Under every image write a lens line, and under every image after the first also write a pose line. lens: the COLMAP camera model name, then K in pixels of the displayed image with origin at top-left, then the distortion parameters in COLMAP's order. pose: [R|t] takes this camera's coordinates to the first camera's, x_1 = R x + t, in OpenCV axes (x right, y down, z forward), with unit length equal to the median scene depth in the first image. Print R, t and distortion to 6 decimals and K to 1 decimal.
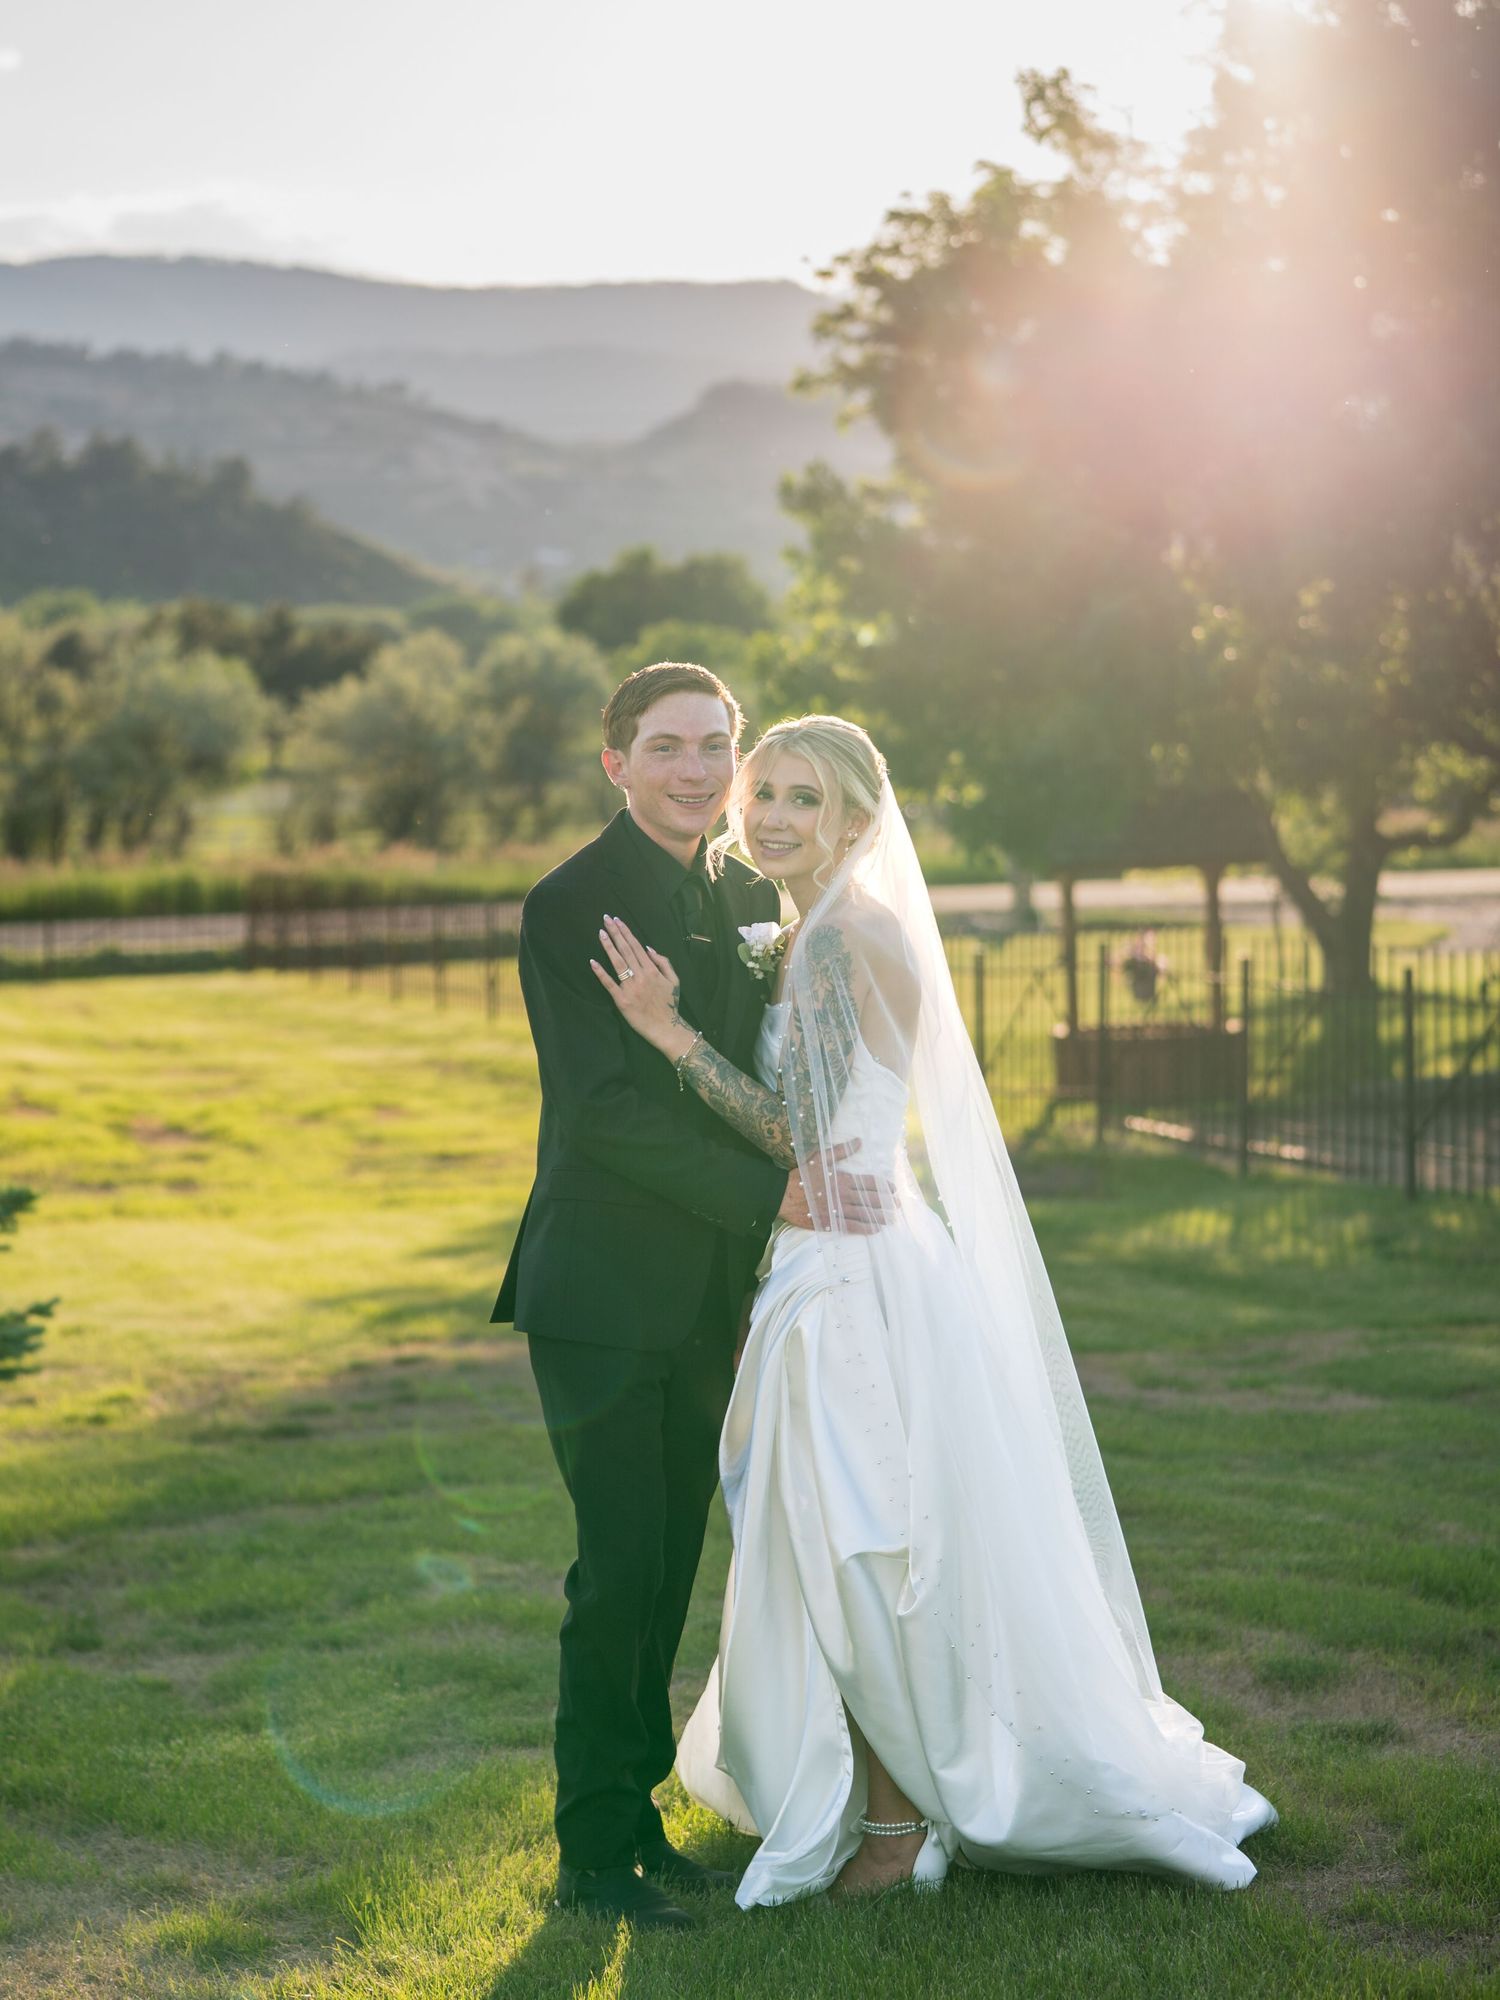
lens RADIAL K [[4021.0, 0, 750.0], [0, 4021.0, 1000.0], [0, 0, 1]] dist [-0.178818, 0.282733]
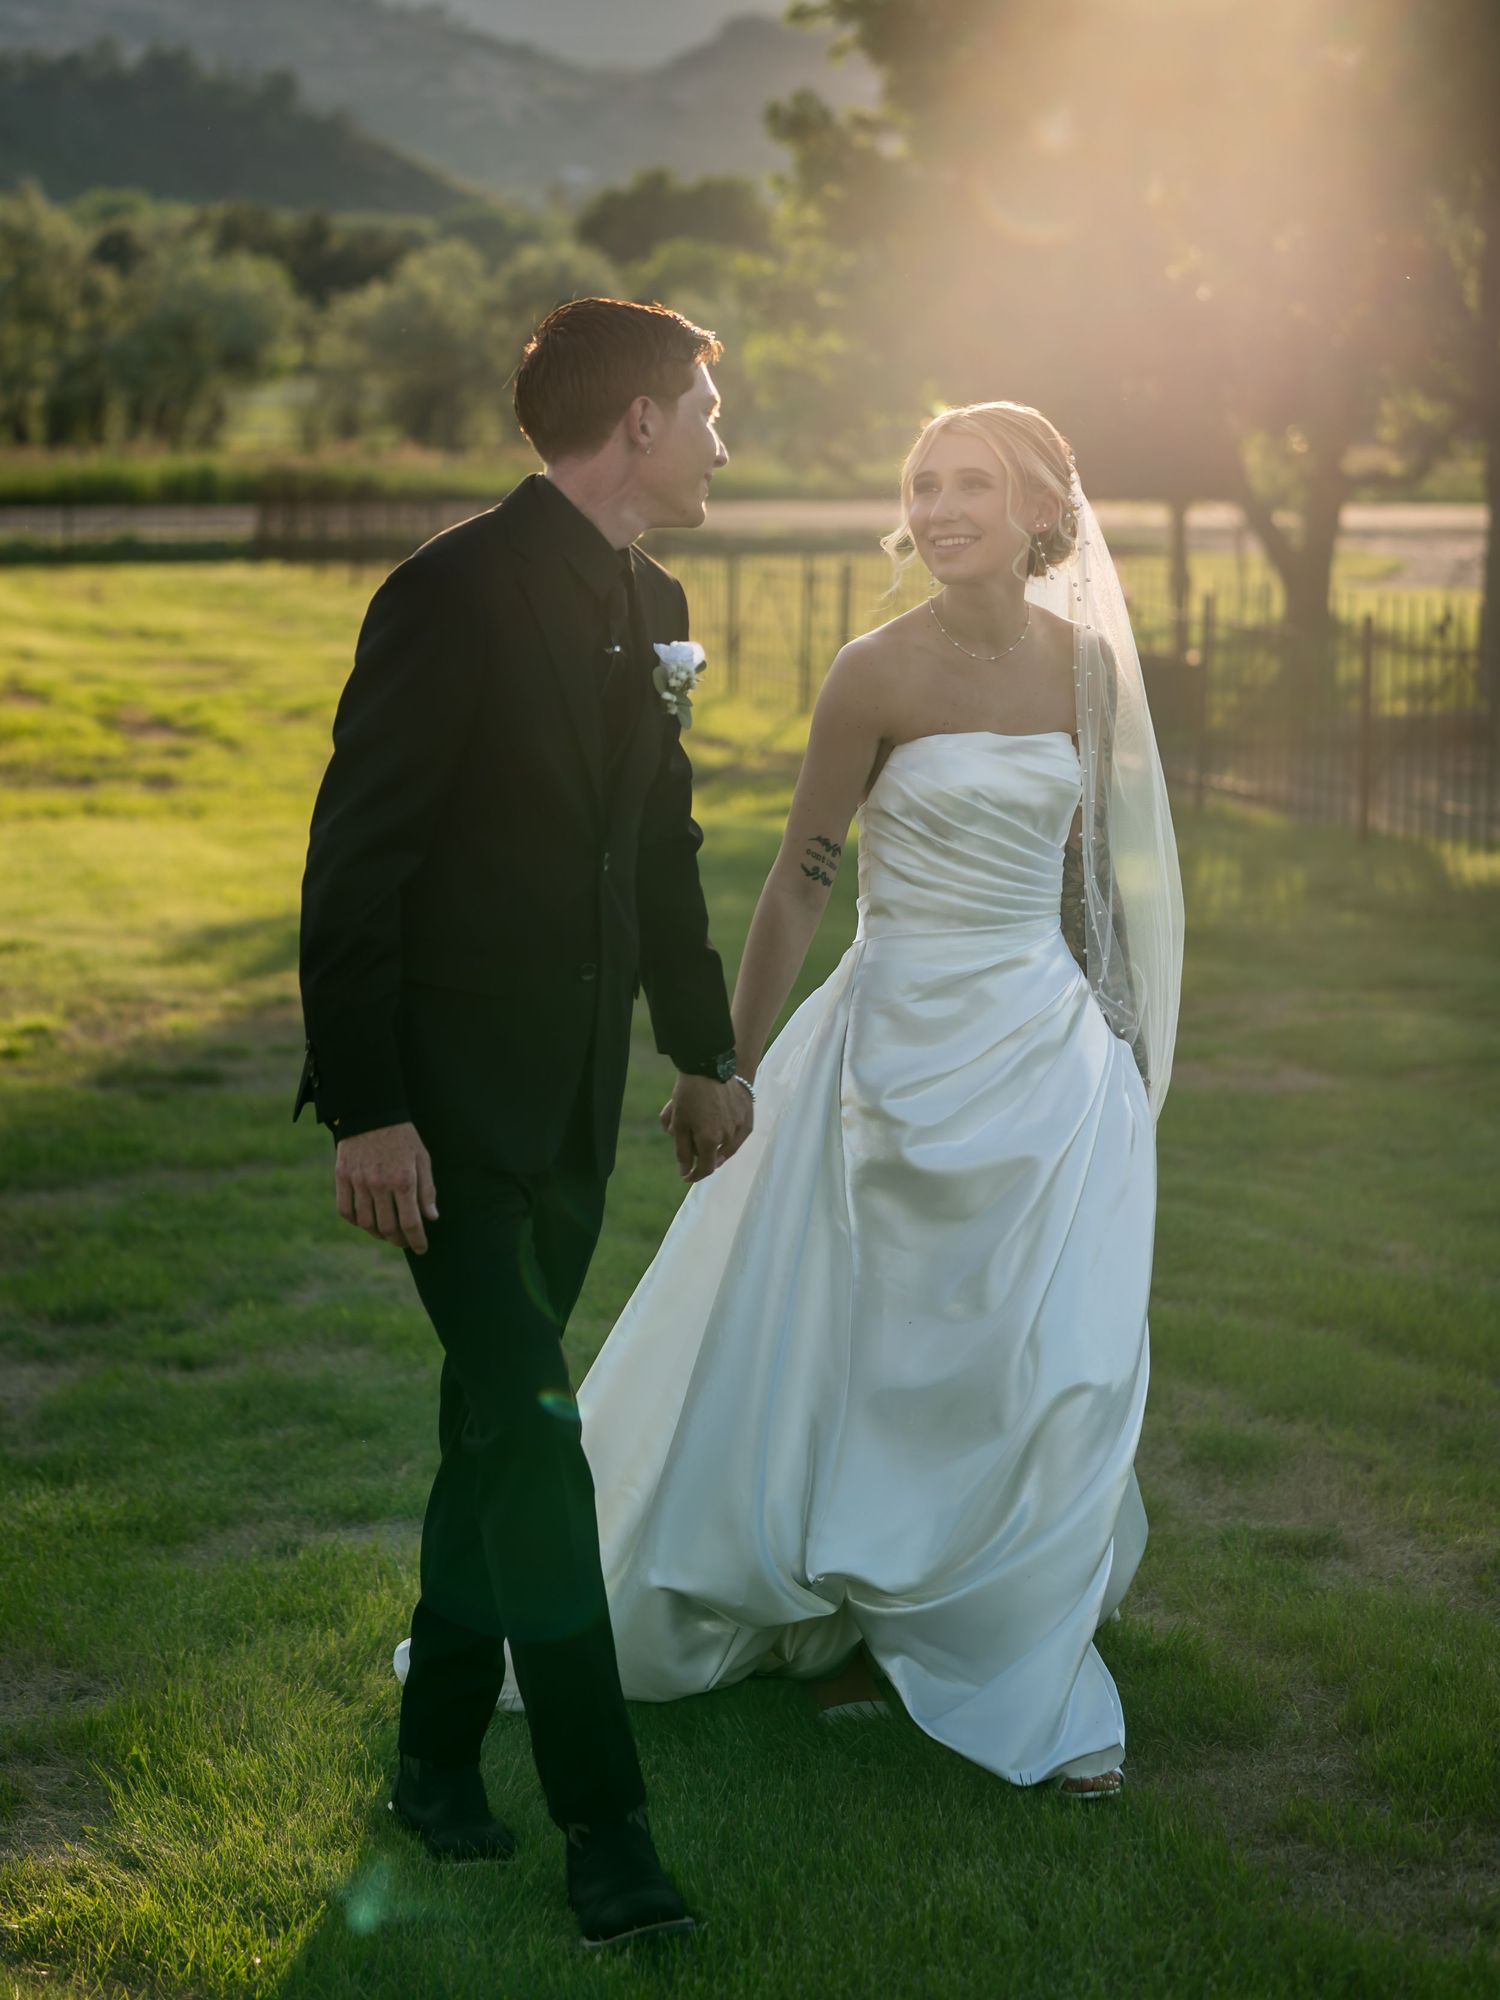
lens RADIAL K [[4839.7, 0, 750.0], [0, 4839.7, 1000.0], [0, 0, 1]] dist [-0.149320, -0.747895]
pose [[0.999023, 0.029225, 0.033137, -0.030500], [-0.031063, 0.997926, 0.056387, 0.027411], [-0.031420, -0.057361, 0.997859, -0.226885]]
